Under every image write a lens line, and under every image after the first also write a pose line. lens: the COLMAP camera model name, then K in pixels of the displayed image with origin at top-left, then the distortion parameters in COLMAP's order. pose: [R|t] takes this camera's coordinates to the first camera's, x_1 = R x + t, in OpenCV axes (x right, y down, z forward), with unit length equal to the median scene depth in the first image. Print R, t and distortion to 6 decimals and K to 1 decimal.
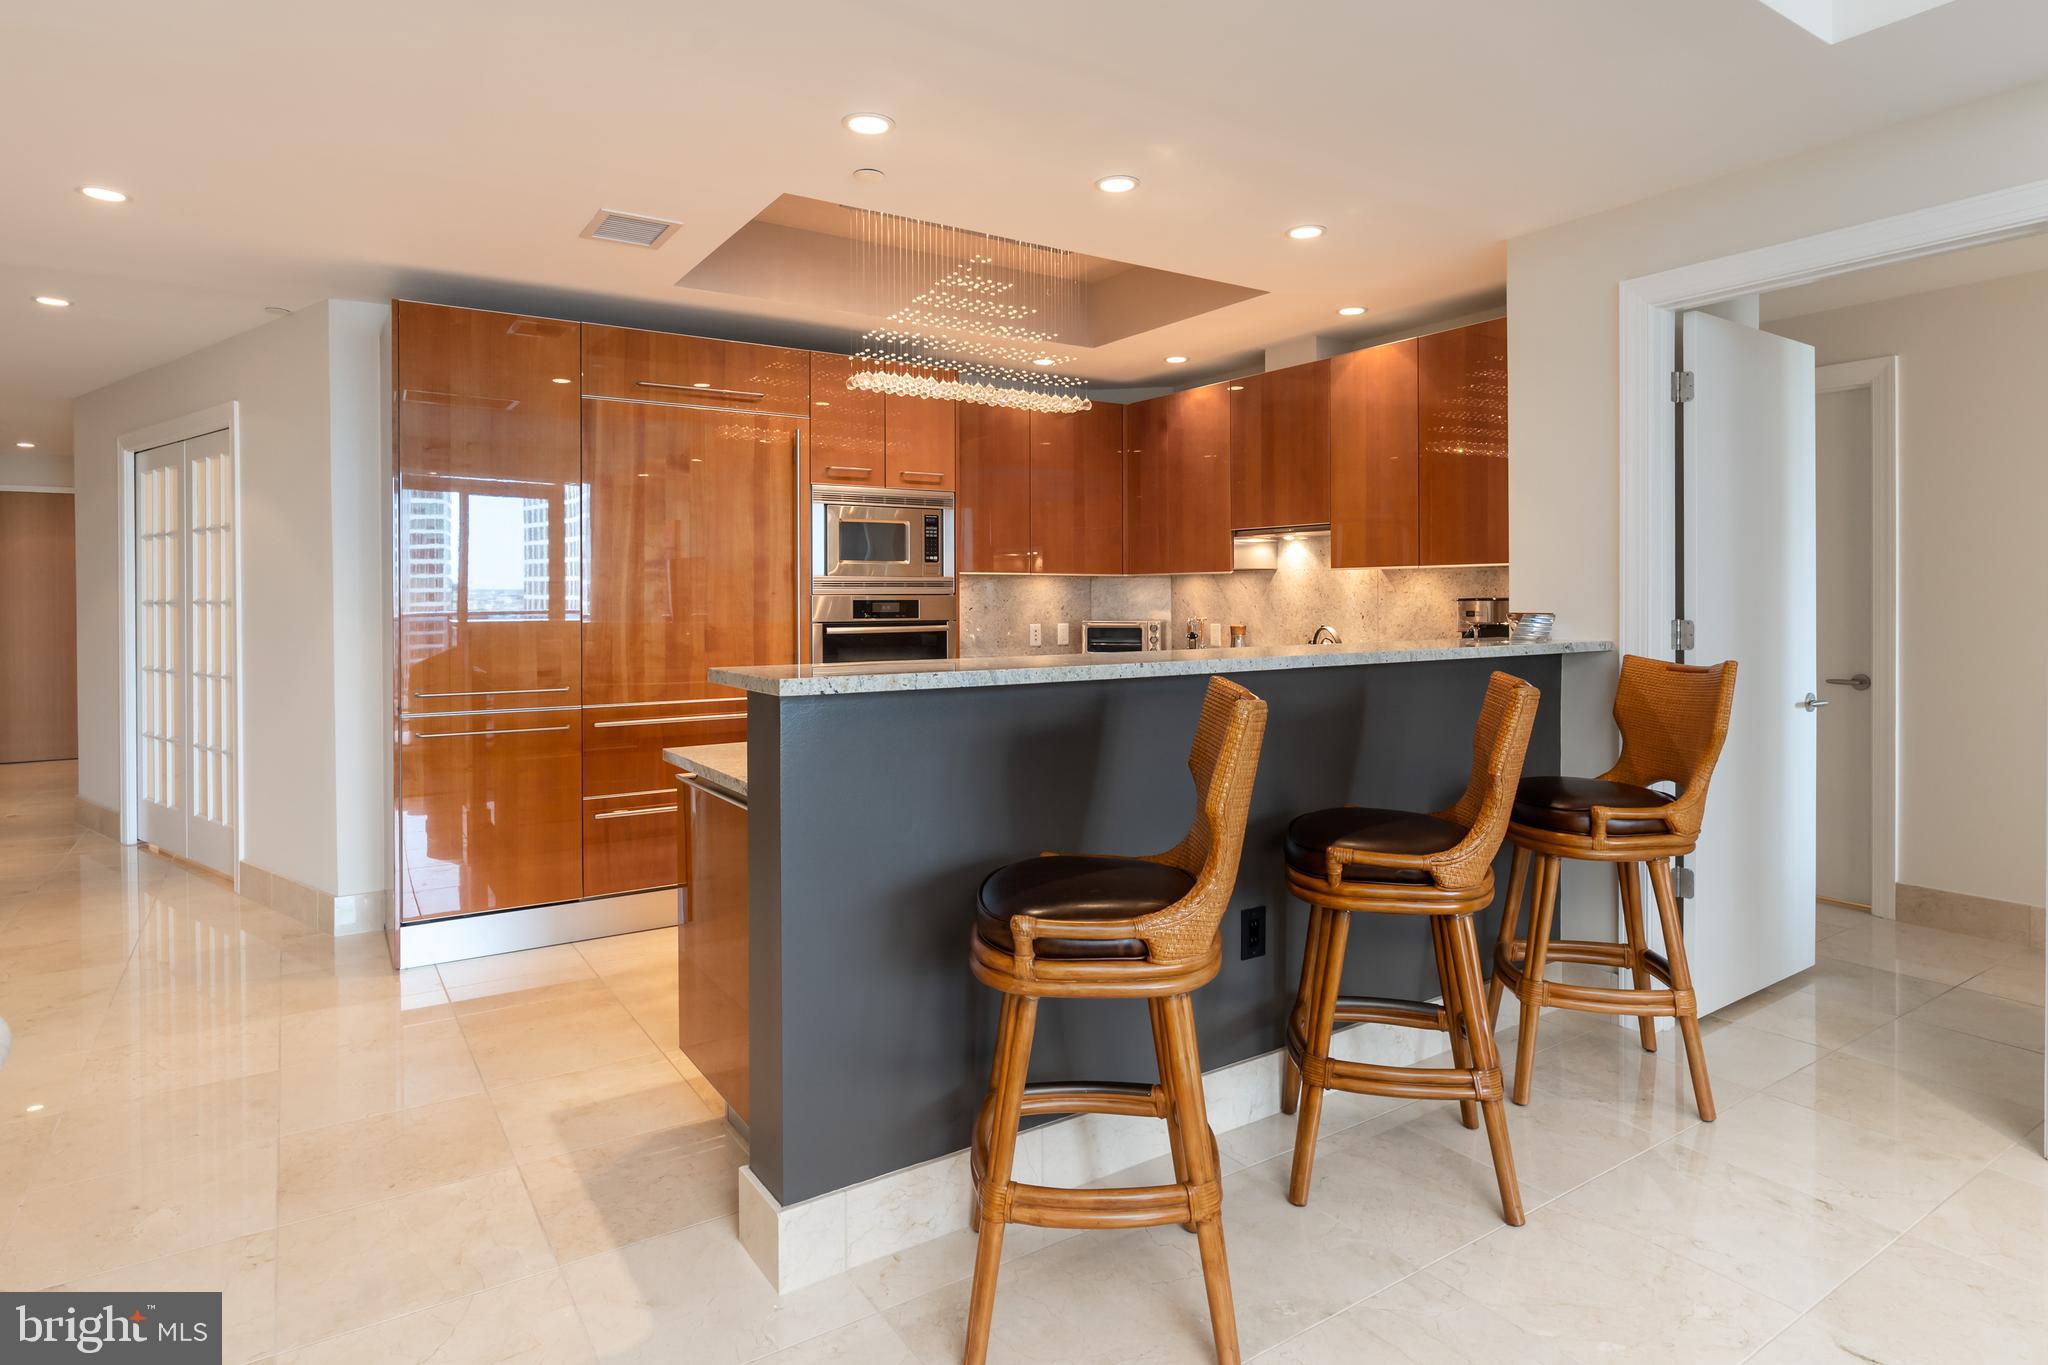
lens RADIAL K [[1102.8, 0, 1021.3], [0, 1102.8, 604.0], [0, 0, 1]] dist [-0.001137, -0.000081]
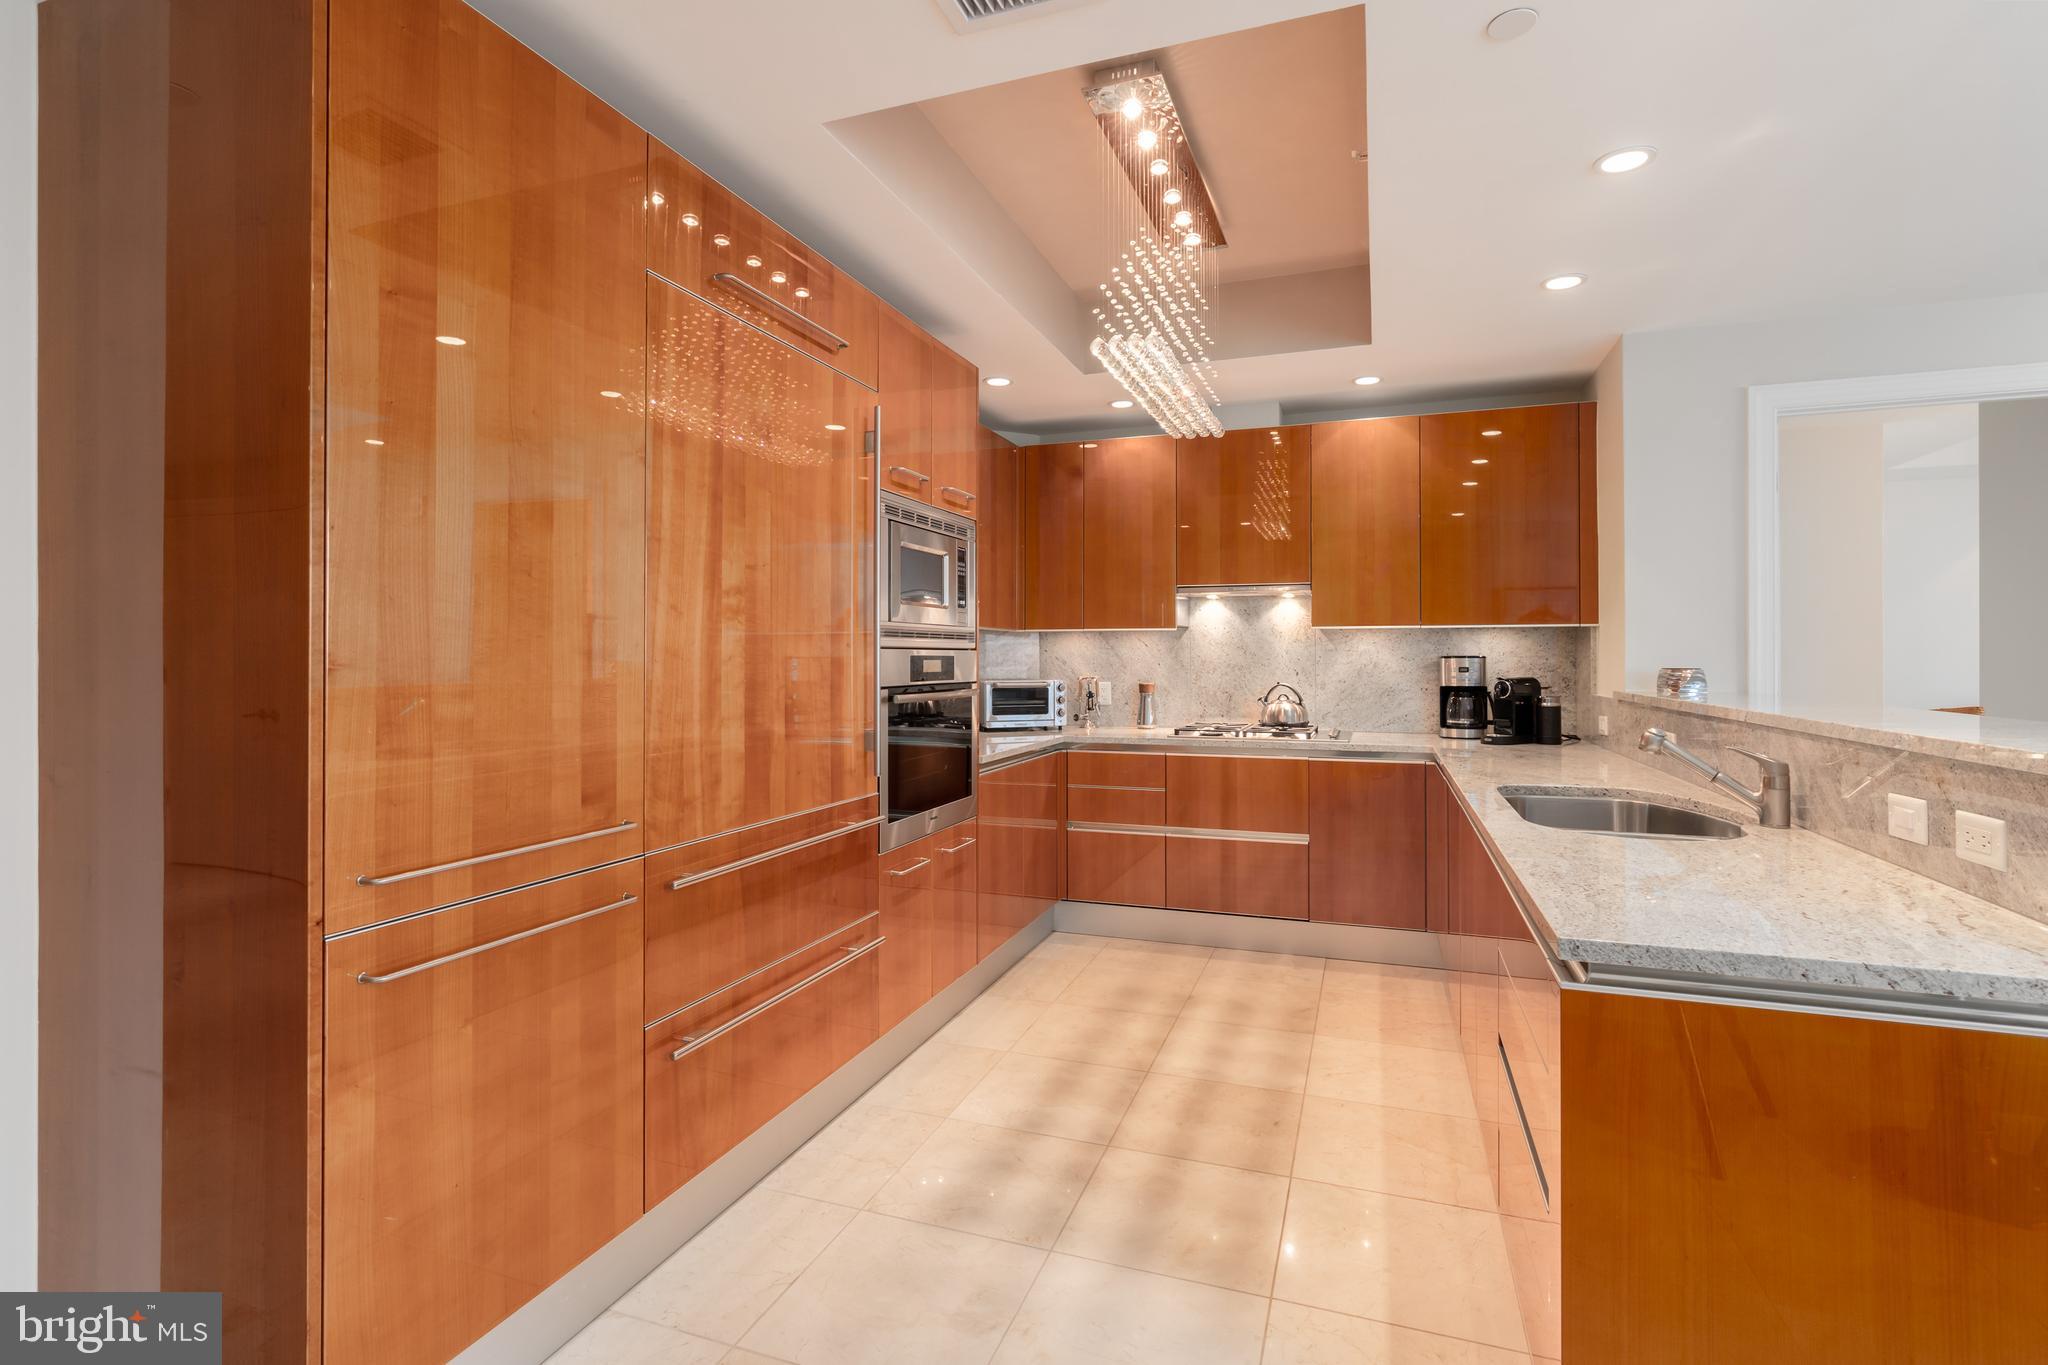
lens RADIAL K [[933.9, 0, 1033.9], [0, 933.9, 655.2], [0, 0, 1]] dist [-0.000380, -0.000112]
pose [[0.797386, 0.004073, 0.603455, -0.462305], [0.000891, 0.999968, -0.007926, 0.000955], [-0.603468, 0.006858, 0.797357, 0.469311]]
